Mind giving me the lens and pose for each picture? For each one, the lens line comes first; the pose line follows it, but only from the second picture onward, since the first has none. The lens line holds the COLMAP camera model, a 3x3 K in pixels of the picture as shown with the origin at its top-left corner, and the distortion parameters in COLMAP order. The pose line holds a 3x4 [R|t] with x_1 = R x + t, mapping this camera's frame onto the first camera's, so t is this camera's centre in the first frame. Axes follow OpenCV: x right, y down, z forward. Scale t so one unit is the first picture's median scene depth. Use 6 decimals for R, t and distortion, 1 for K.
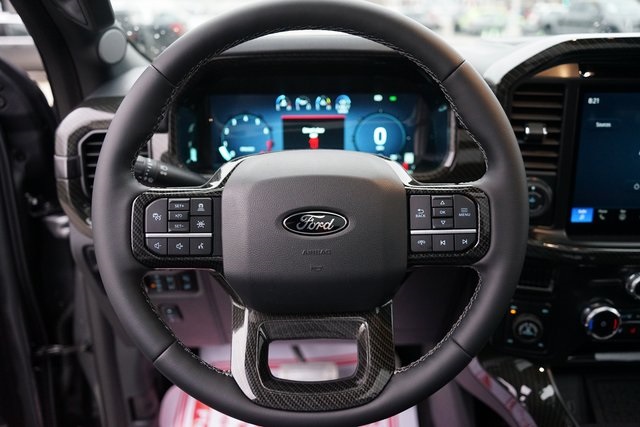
lens RADIAL K [[533.3, 0, 319.5], [0, 533.3, 212.6], [0, 0, 1]] dist [-0.045125, 0.043939]
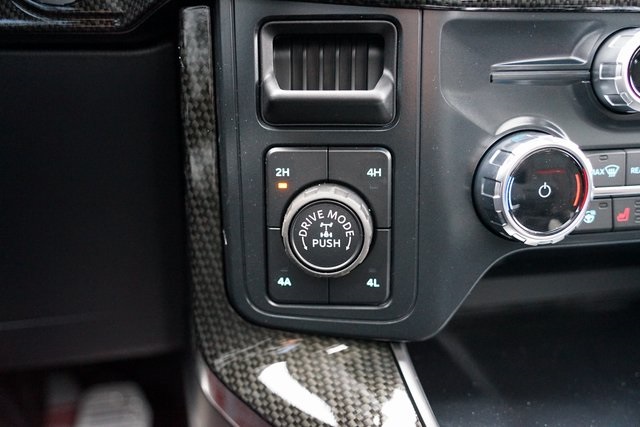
lens RADIAL K [[652.8, 0, 321.9], [0, 652.8, 214.0], [0, 0, 1]] dist [-0.010242, 0.000000]
pose [[0.977856, -0.046662, 0.204009, 0.328494], [0.054839, 0.997895, -0.034615, 0.235331], [-0.201965, 0.045036, 0.978357, 0.649525]]
